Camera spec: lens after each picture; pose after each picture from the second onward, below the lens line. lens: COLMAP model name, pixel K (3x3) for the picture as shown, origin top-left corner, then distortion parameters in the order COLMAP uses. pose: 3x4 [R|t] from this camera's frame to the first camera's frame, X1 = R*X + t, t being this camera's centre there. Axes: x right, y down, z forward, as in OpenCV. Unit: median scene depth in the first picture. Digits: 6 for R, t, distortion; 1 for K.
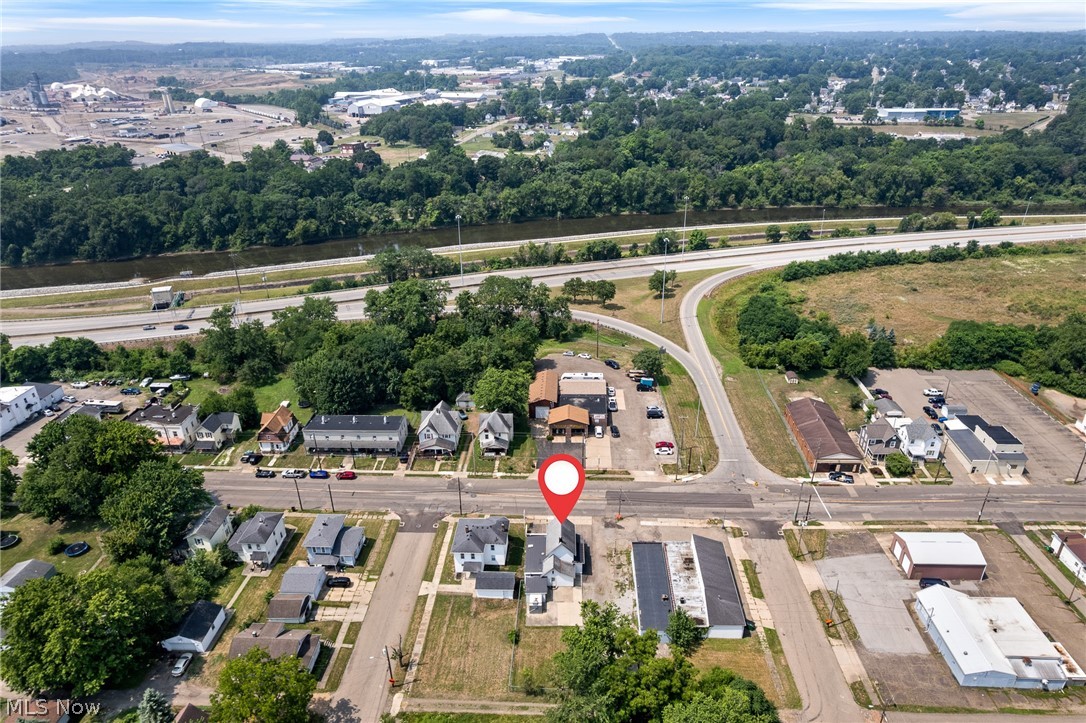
lens RADIAL K [[696.7, 0, 543.0], [0, 696.7, 361.5], [0, 0, 1]] dist [-0.043587, 0.000404]
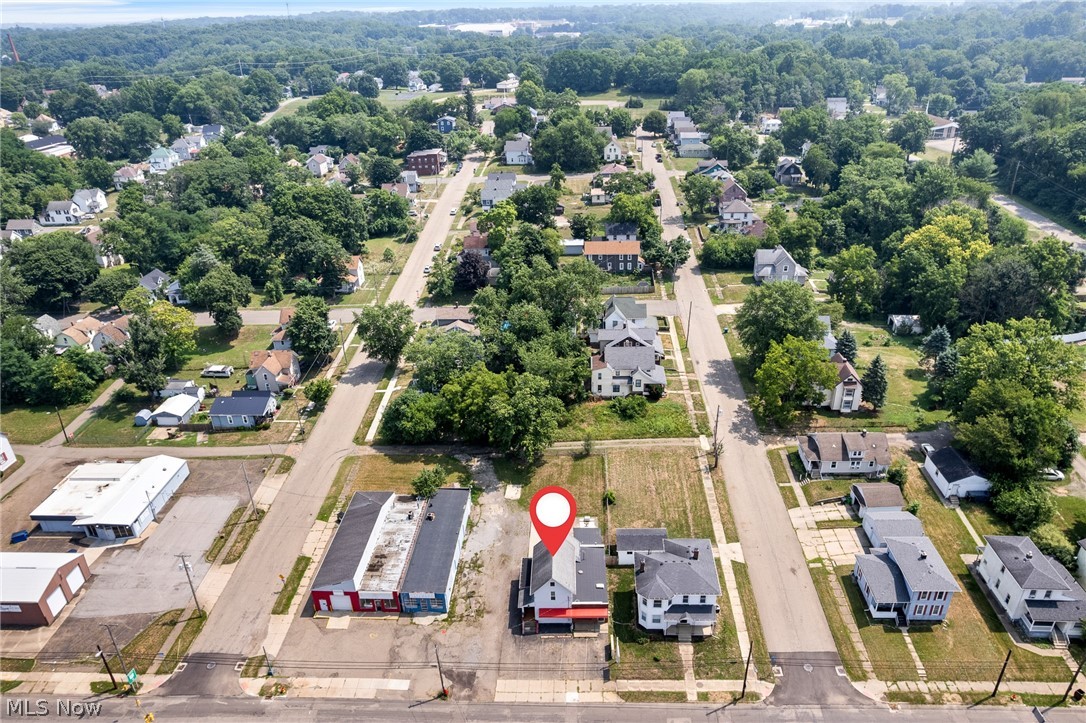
lens RADIAL K [[696.7, 0, 543.0], [0, 696.7, 361.5], [0, 0, 1]] dist [-0.043587, 0.000404]
pose [[-0.999097, 0.031718, 0.028280, 0.012171], [0.041673, 0.601072, 0.798108, -0.431054], [0.008316, 0.798565, -0.601851, 1.361444]]
